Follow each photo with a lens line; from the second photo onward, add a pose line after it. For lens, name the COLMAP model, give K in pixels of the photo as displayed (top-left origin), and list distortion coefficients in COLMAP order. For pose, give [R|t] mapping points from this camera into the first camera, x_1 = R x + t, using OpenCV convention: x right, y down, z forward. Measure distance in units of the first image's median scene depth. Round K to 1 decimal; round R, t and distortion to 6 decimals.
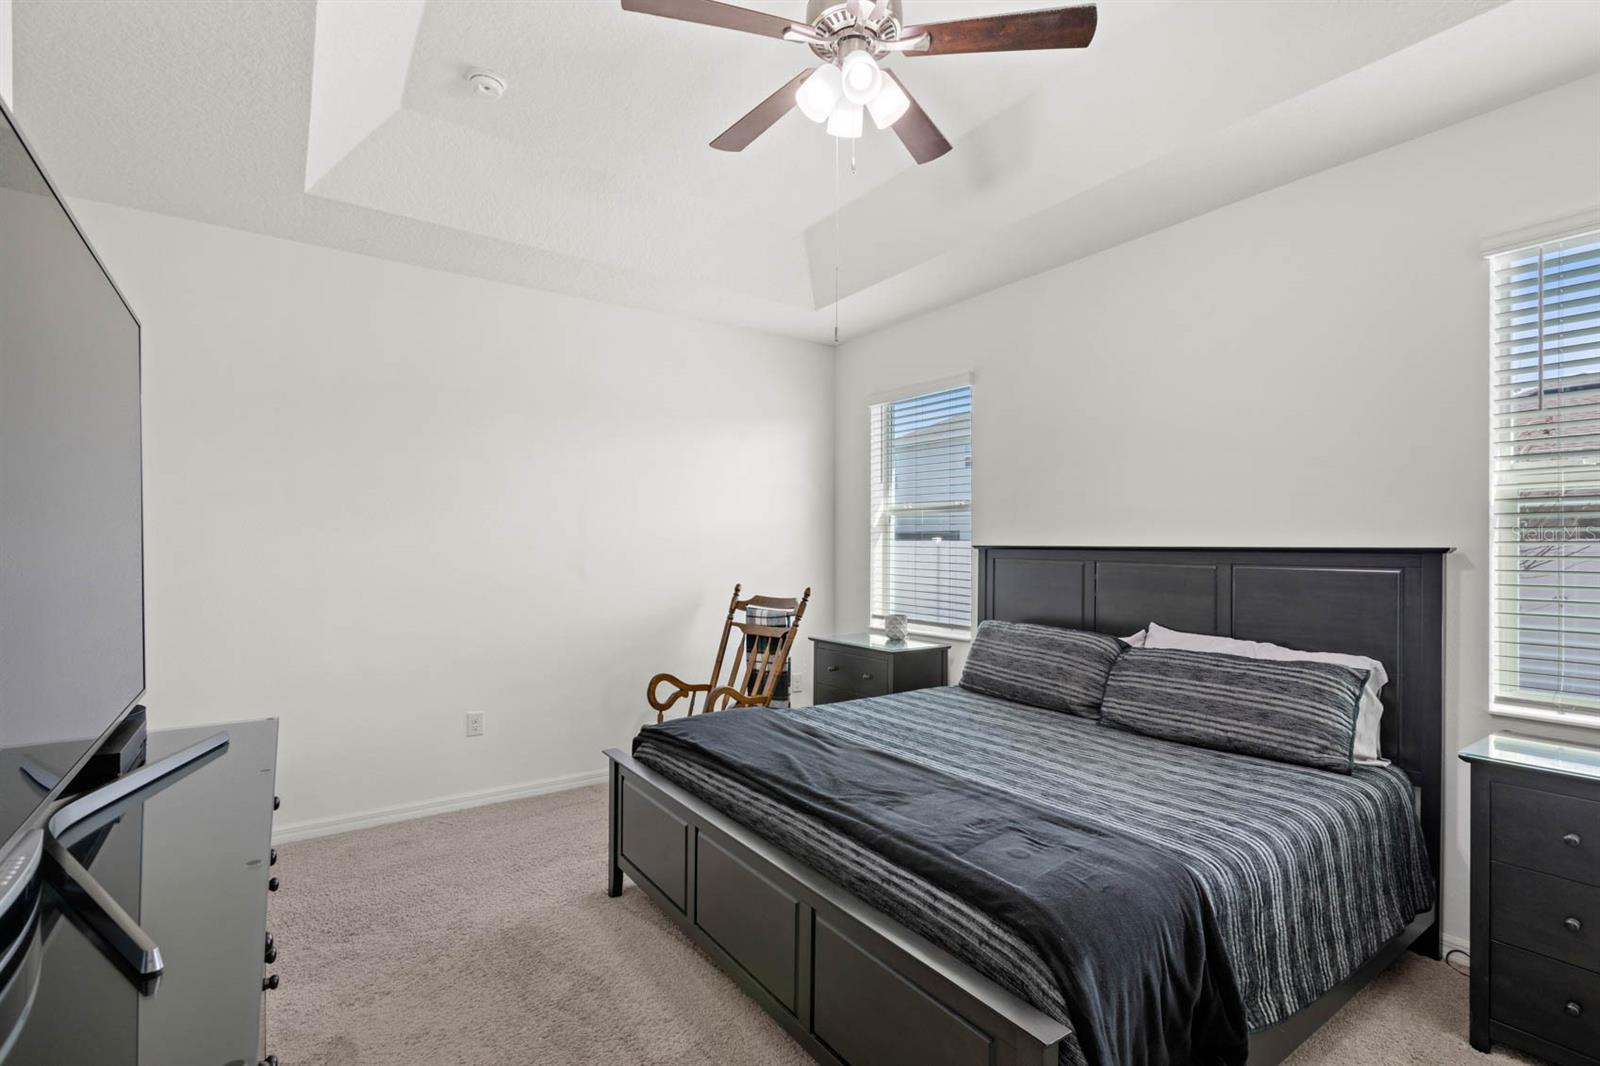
lens RADIAL K [[724.5, 0, 789.2], [0, 724.5, 545.9], [0, 0, 1]] dist [-0.000082, -0.000109]
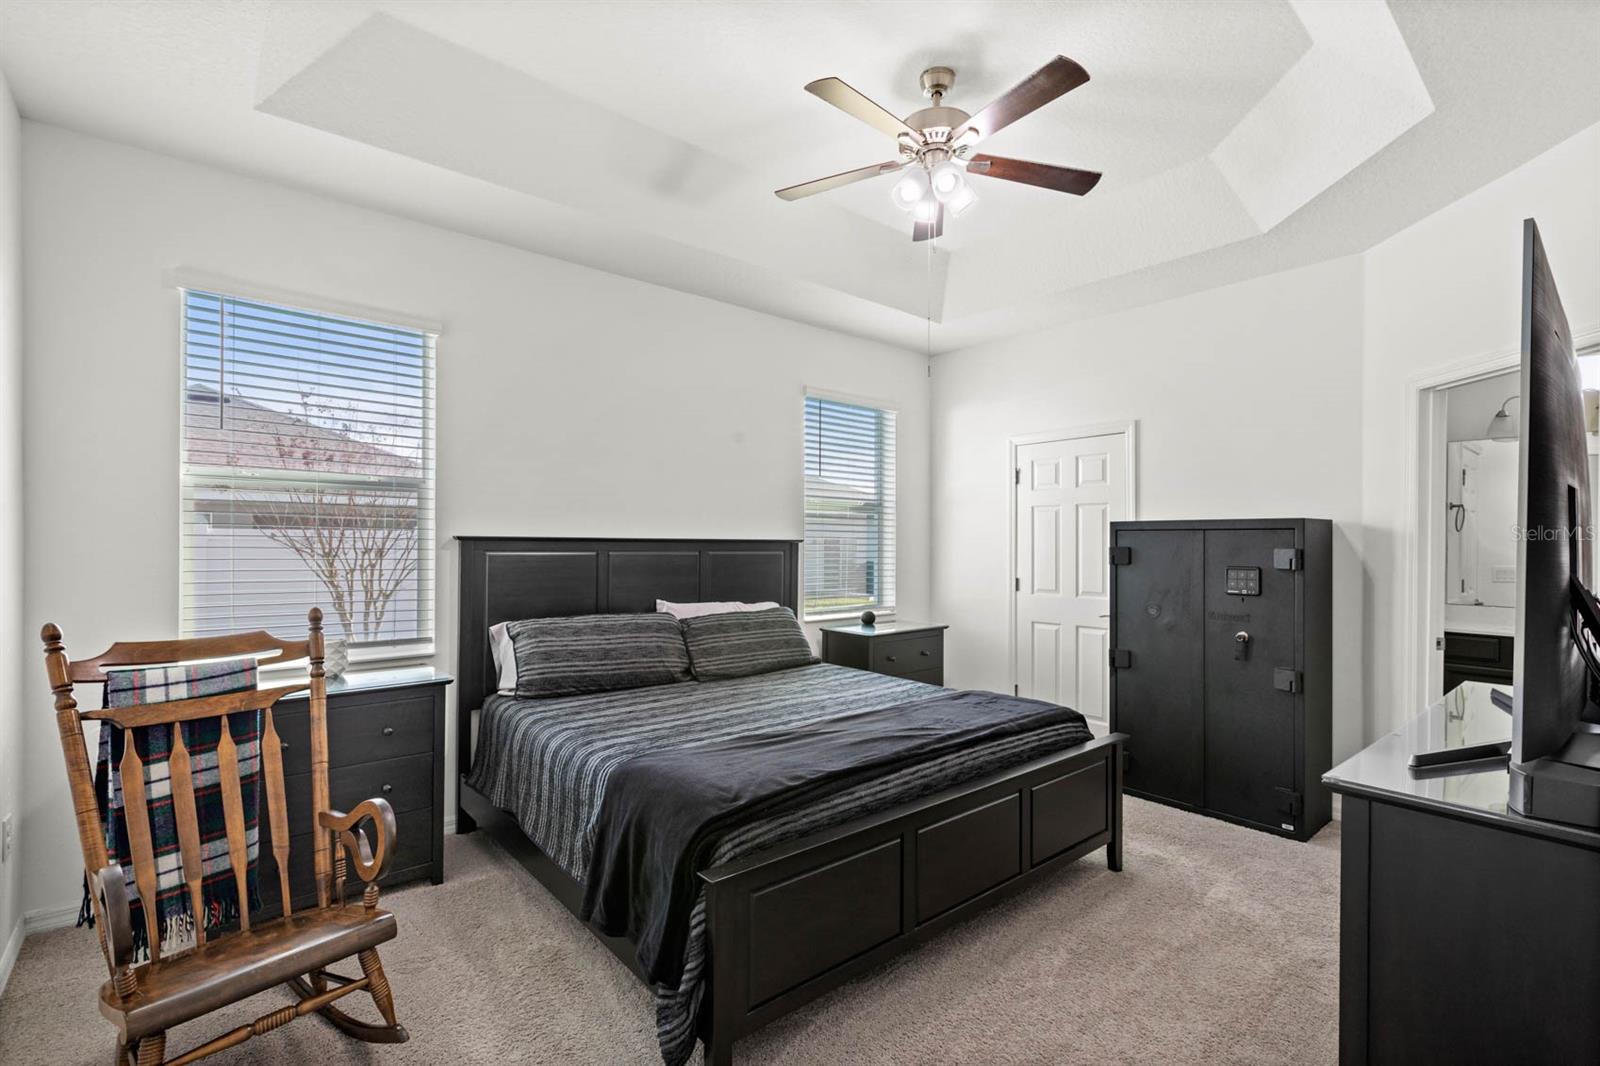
lens RADIAL K [[724.5, 0, 789.2], [0, 724.5, 545.9], [0, 0, 1]] dist [-0.000082, -0.000109]
pose [[-0.085140, -0.007172, 0.996343, -0.911486], [-0.005317, 0.999963, 0.006744, 0.004141], [-0.996355, -0.004724, -0.085175, 1.061716]]
